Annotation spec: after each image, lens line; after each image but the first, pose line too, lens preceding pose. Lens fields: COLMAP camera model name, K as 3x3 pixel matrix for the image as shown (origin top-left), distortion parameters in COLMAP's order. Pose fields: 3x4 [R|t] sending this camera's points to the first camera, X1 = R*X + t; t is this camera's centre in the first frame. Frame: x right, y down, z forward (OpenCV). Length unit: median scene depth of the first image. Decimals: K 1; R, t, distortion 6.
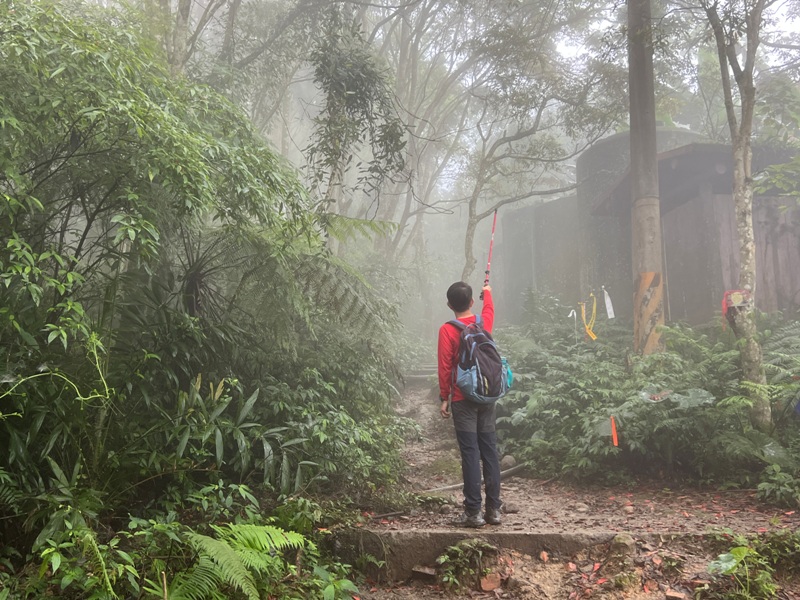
lens RADIAL K [[761.0, 0, 395.7], [0, 761.0, 311.5], [0, 0, 1]] dist [0.159186, -0.399894]
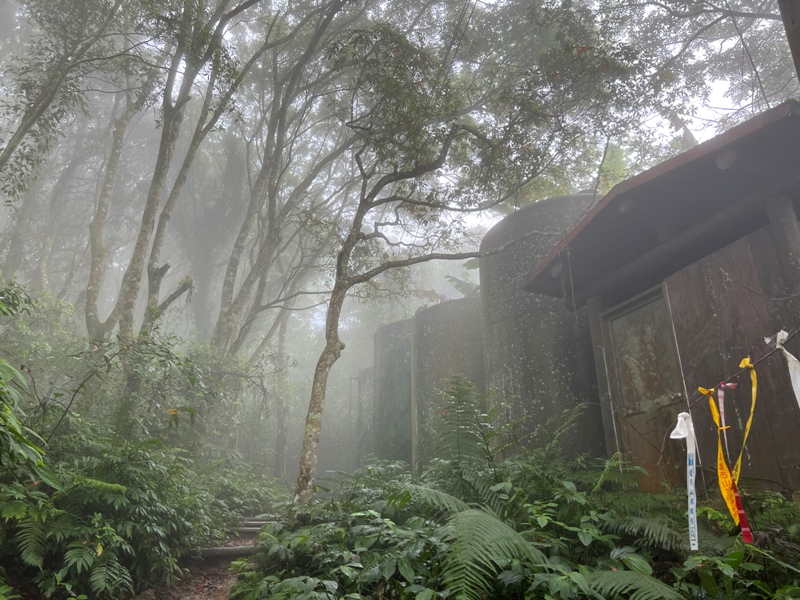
lens RADIAL K [[614.9, 0, 400.0], [0, 614.9, 300.0], [0, 0, 1]] dist [0.090761, -0.141364]
pose [[0.978934, 0.083786, 0.186194, 0.073073], [-0.038218, 0.971000, -0.236005, 0.012681], [-0.200569, 0.223918, 0.953747, 0.685097]]
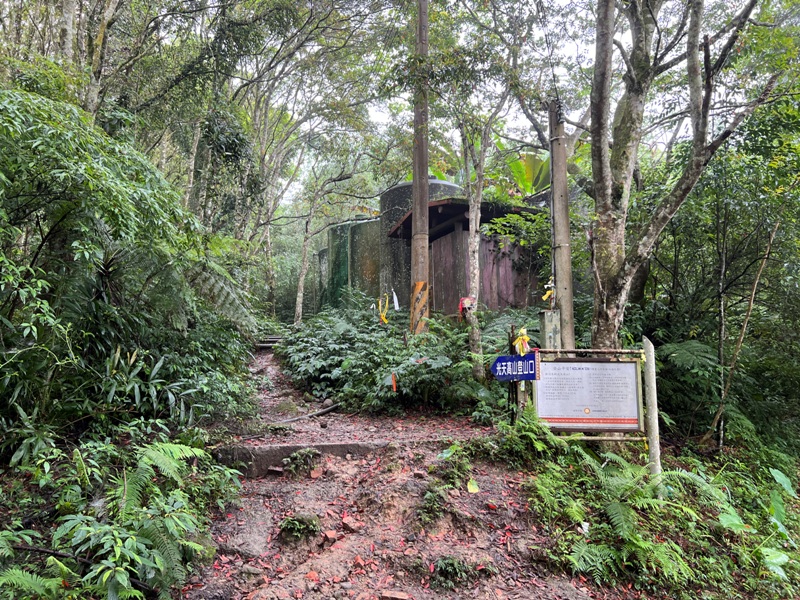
lens RADIAL K [[614.9, 0, 400.0], [0, 614.9, 300.0], [0, 0, 1]] dist [0.090761, -0.141364]
pose [[0.965228, 0.028495, 0.259852, -0.045435], [-0.034088, 0.999274, 0.017043, -0.039772], [-0.259177, -0.025308, 0.965498, -0.246693]]
